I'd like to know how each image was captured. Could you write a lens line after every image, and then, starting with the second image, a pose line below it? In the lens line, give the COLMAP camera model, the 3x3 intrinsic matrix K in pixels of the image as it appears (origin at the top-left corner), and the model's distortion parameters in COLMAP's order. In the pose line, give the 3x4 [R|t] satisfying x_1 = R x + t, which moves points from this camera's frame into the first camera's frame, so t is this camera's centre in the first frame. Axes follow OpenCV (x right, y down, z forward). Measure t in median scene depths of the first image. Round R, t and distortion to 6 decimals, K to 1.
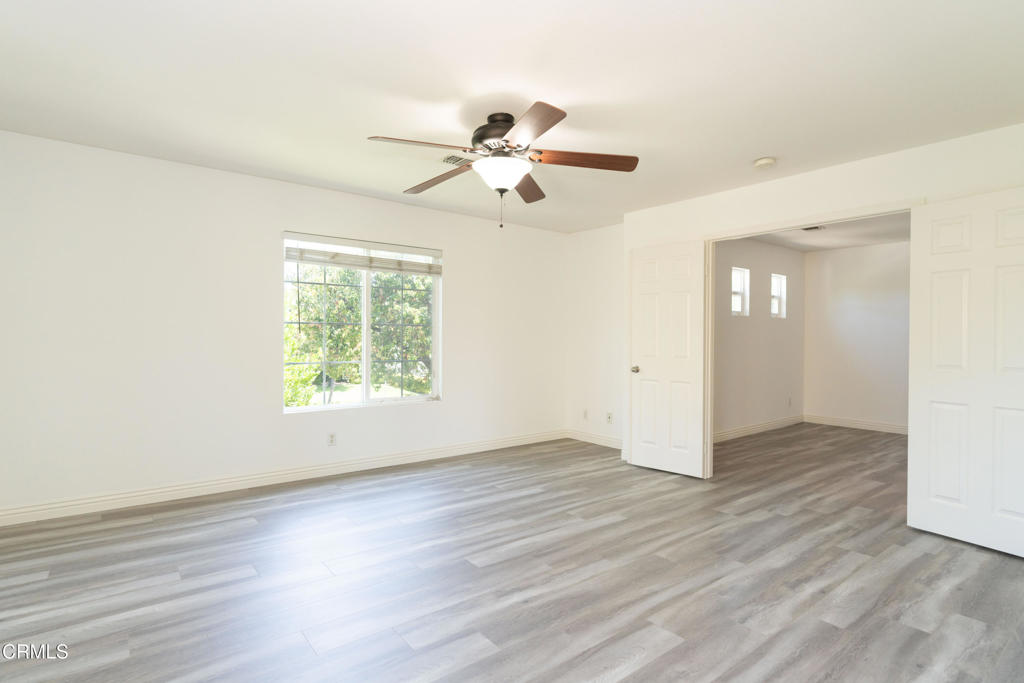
lens RADIAL K [[514.0, 0, 505.4], [0, 514.0, 341.9], [0, 0, 1]] dist [0.000237, 0.000794]
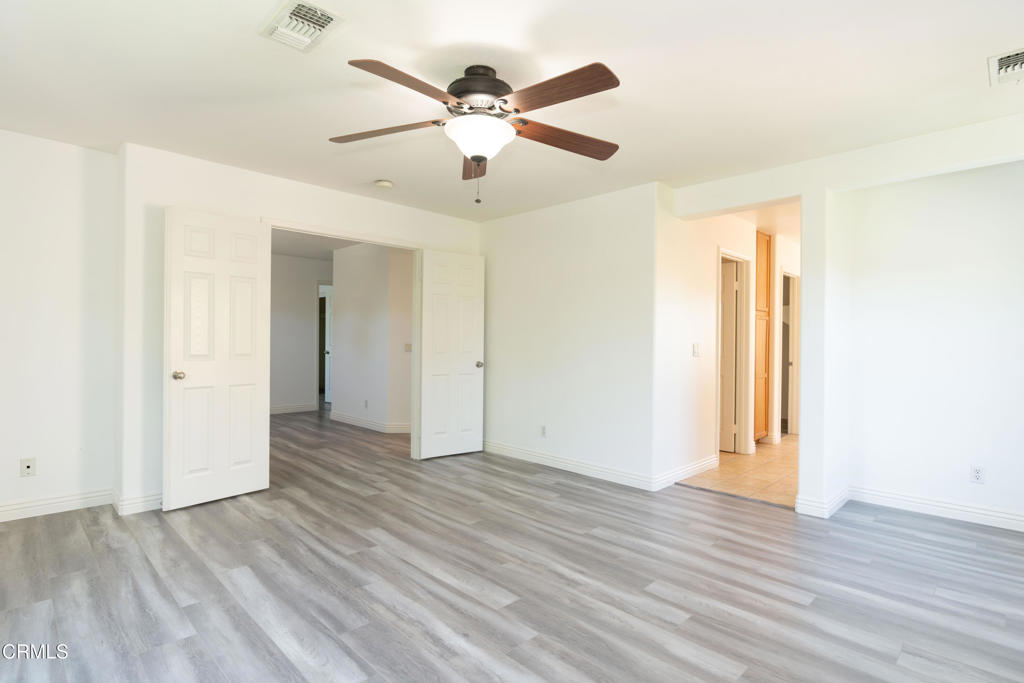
lens RADIAL K [[514.0, 0, 505.4], [0, 514.0, 341.9], [0, 0, 1]] dist [0.000237, 0.000794]
pose [[-0.119390, -0.010955, 0.992787, -0.739131], [-0.008817, 0.999911, 0.009974, -0.006113], [-0.992808, -0.007562, -0.119476, 0.915602]]
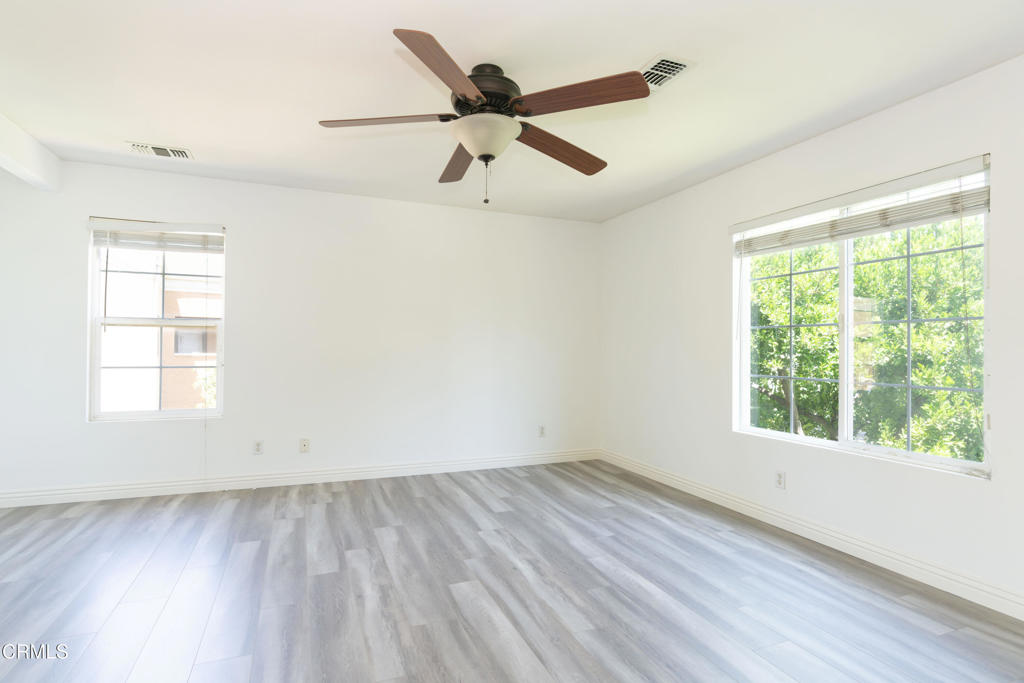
lens RADIAL K [[514.0, 0, 505.4], [0, 514.0, 341.9], [0, 0, 1]] dist [0.000237, 0.000794]
pose [[-0.275606, -0.018410, -0.961095, 0.668458], [-0.016061, 0.999765, -0.014545, 0.006494], [0.961137, 0.011428, -0.275837, 1.092385]]
